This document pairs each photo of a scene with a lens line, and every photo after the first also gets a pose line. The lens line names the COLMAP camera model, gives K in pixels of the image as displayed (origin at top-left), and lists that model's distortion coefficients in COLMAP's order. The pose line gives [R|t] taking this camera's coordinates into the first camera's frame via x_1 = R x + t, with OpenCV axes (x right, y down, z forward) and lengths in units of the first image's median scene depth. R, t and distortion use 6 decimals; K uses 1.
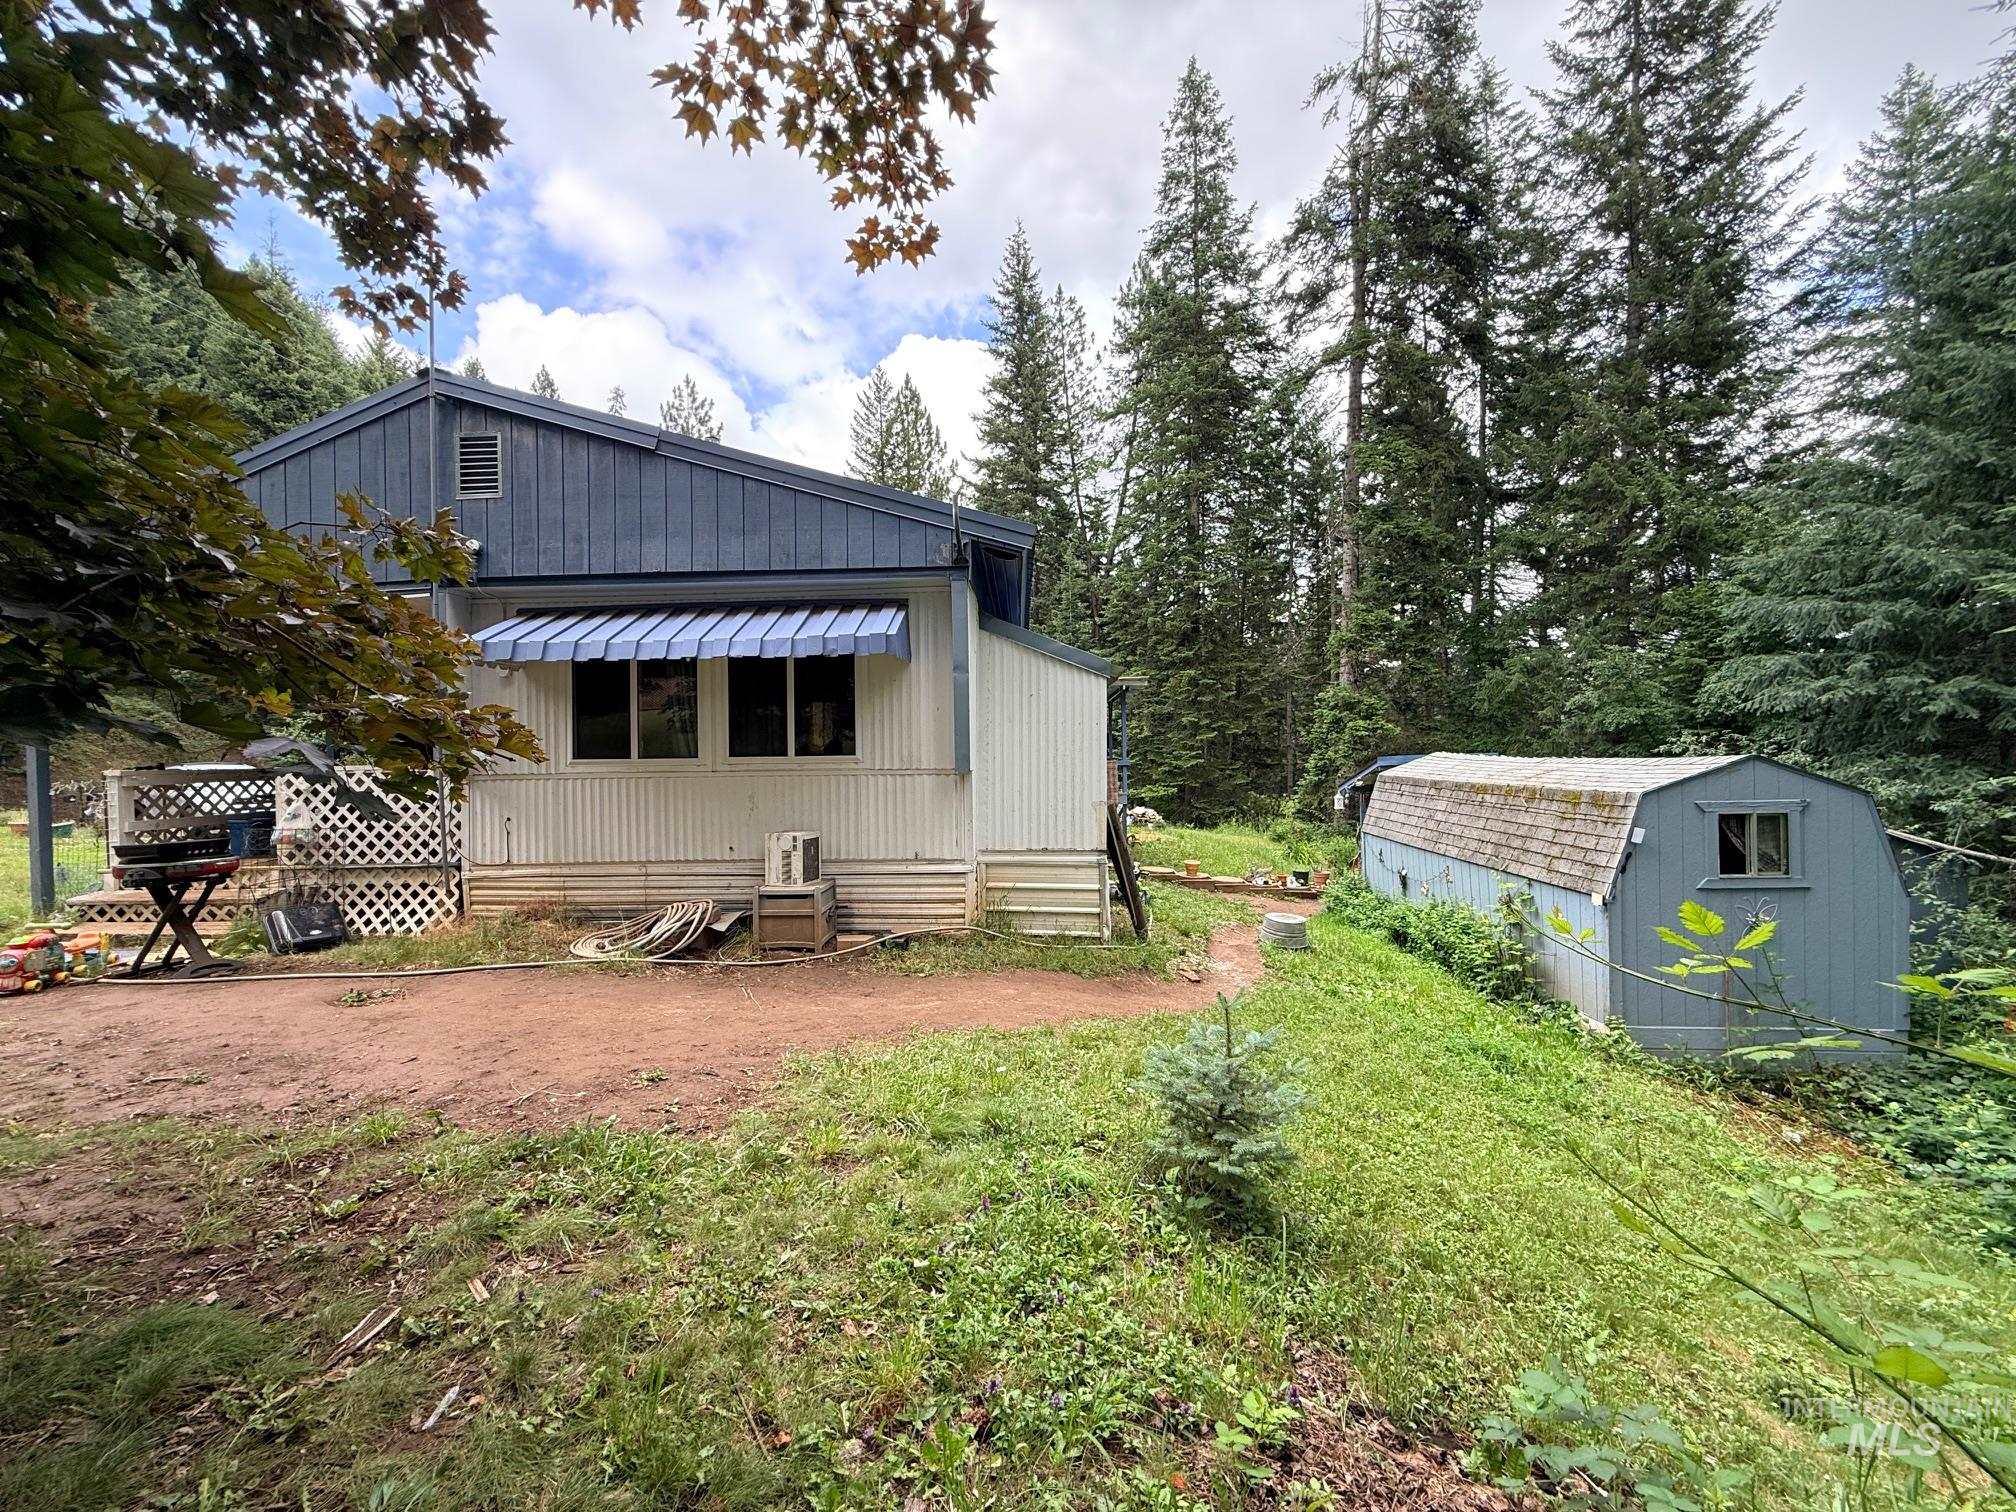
lens RADIAL K [[1164.8, 0, 1008.0], [0, 1164.8, 756.0], [0, 0, 1]] dist [0.000440, 0.001942]
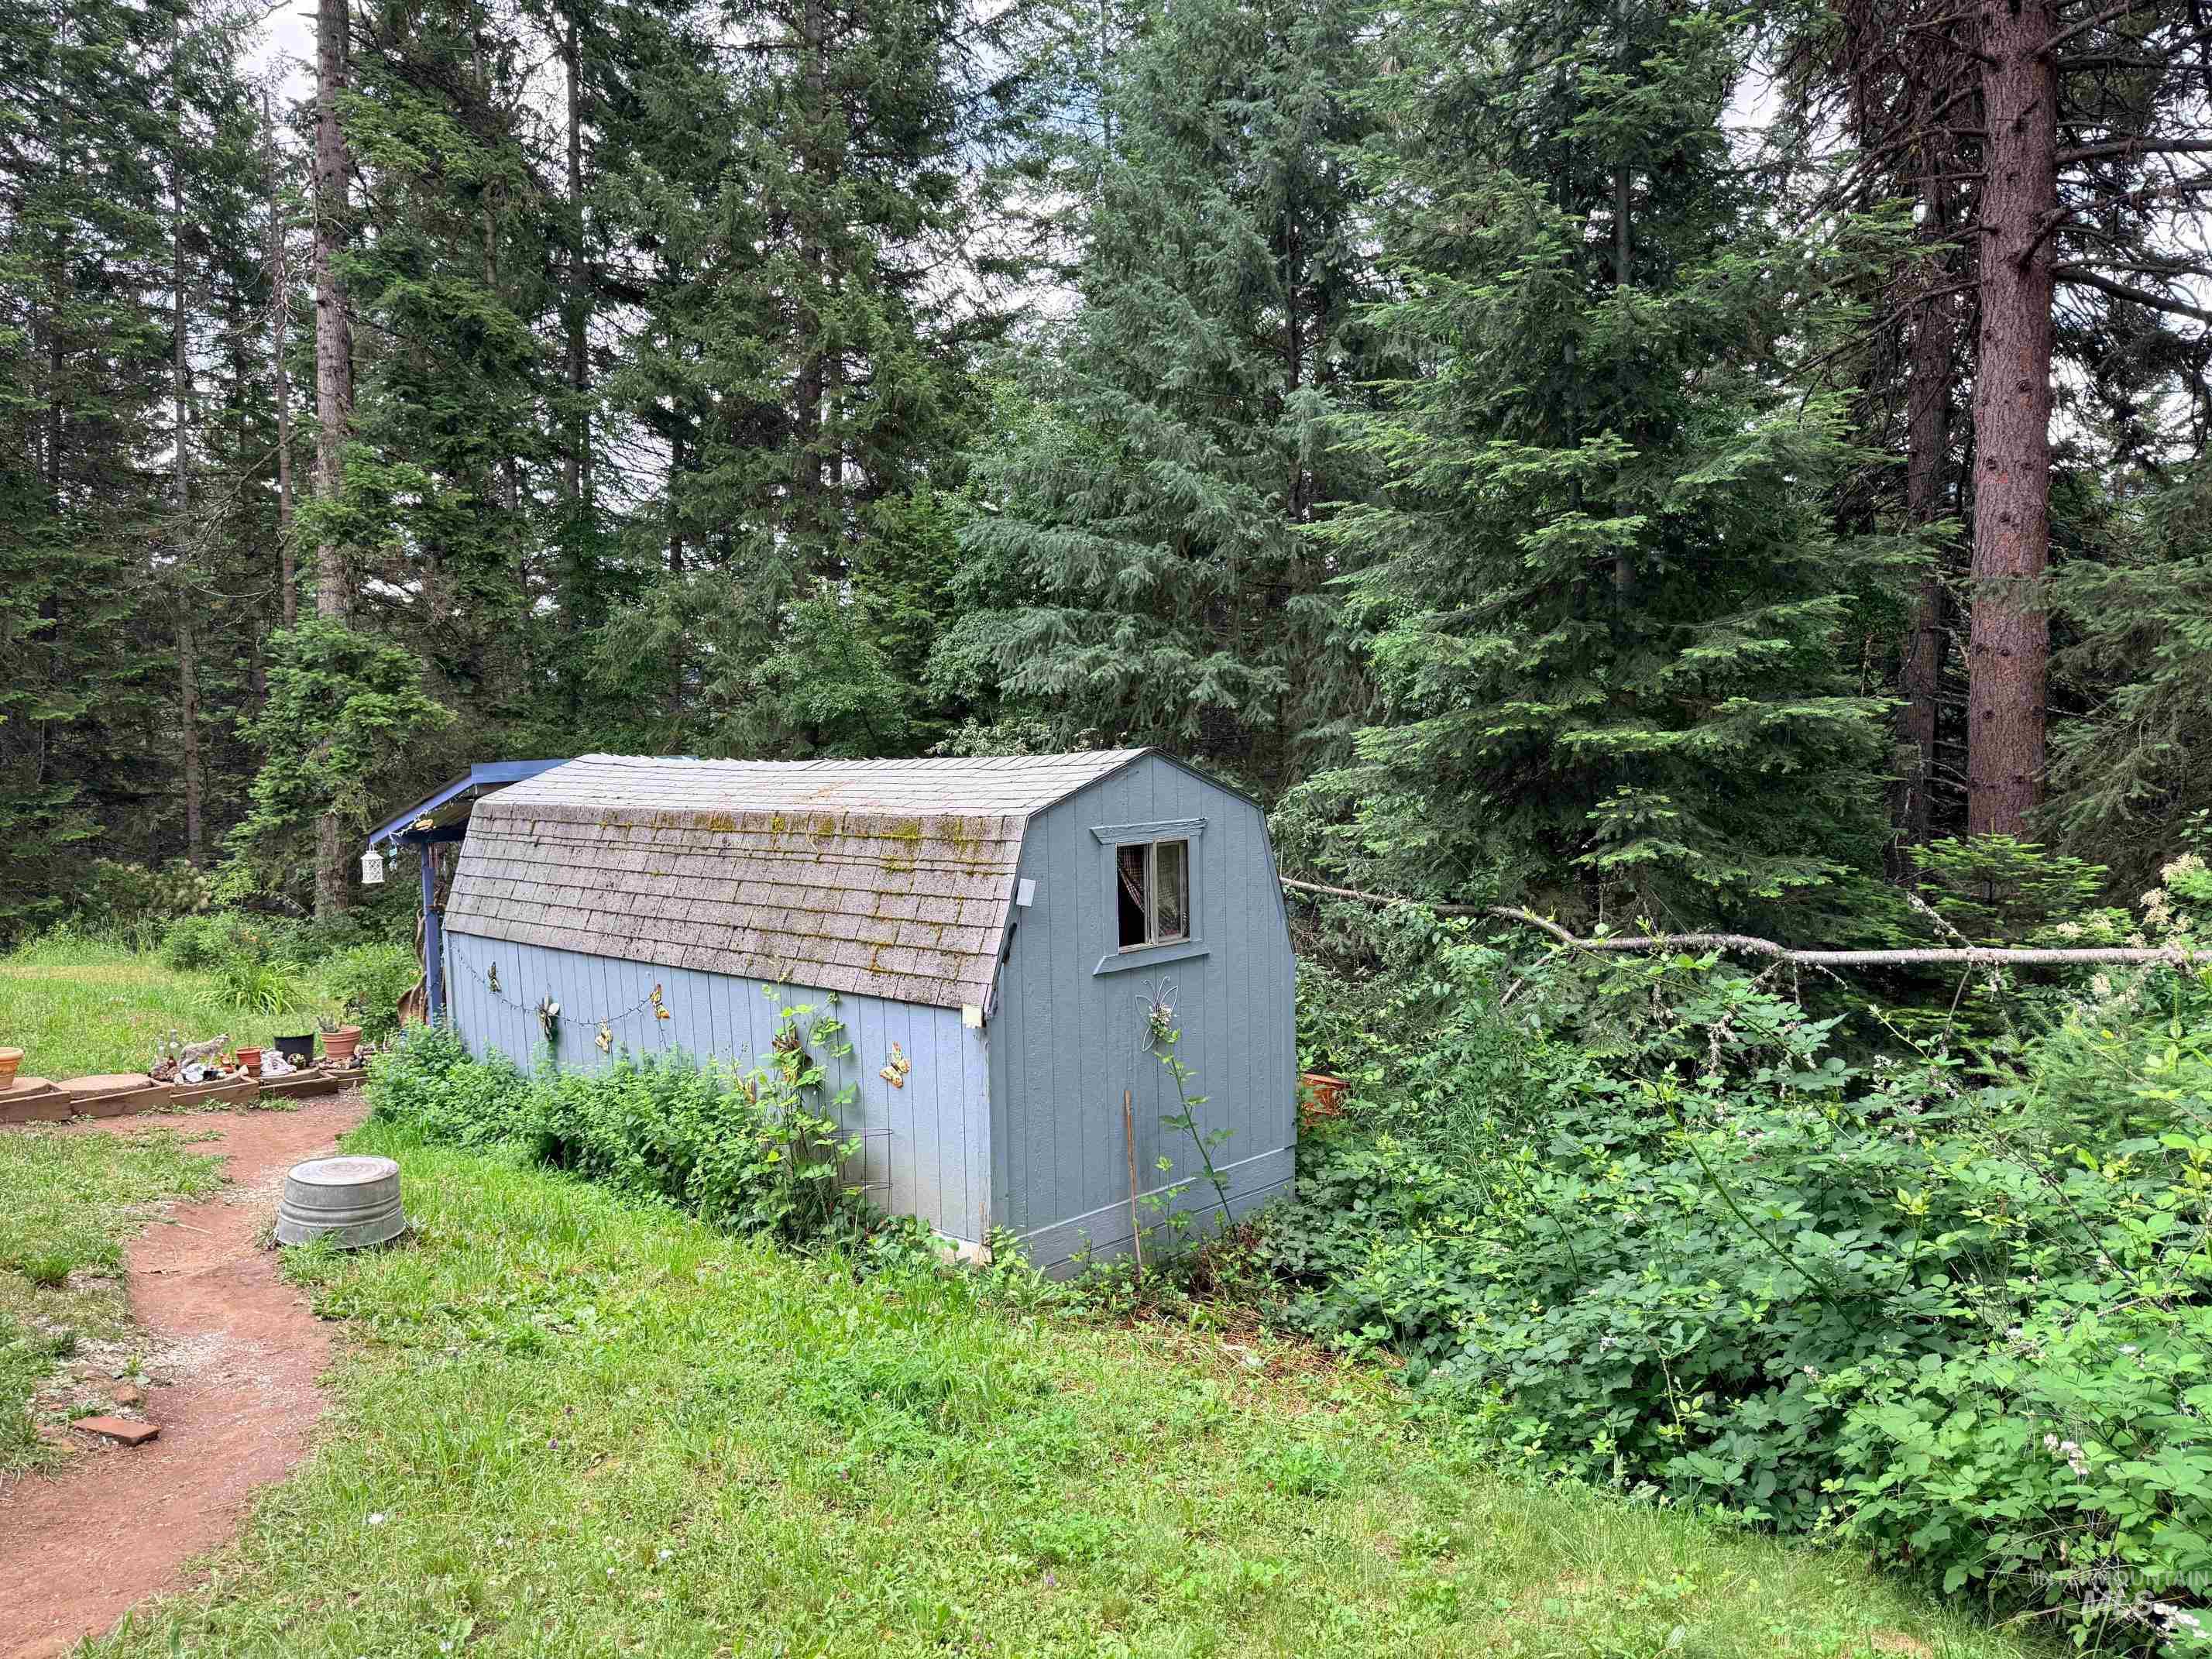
lens RADIAL K [[1813.2, 0, 1400.3], [0, 1813.2, 810.5], [0, 0, 1]] dist [0.139485, -0.137674]
pose [[0.654026, -0.037609, 0.755536, 0.001211], [0.025379, 0.999292, 0.027773, 0.008019], [-0.756046, 0.001011, 0.654518, 0.246493]]
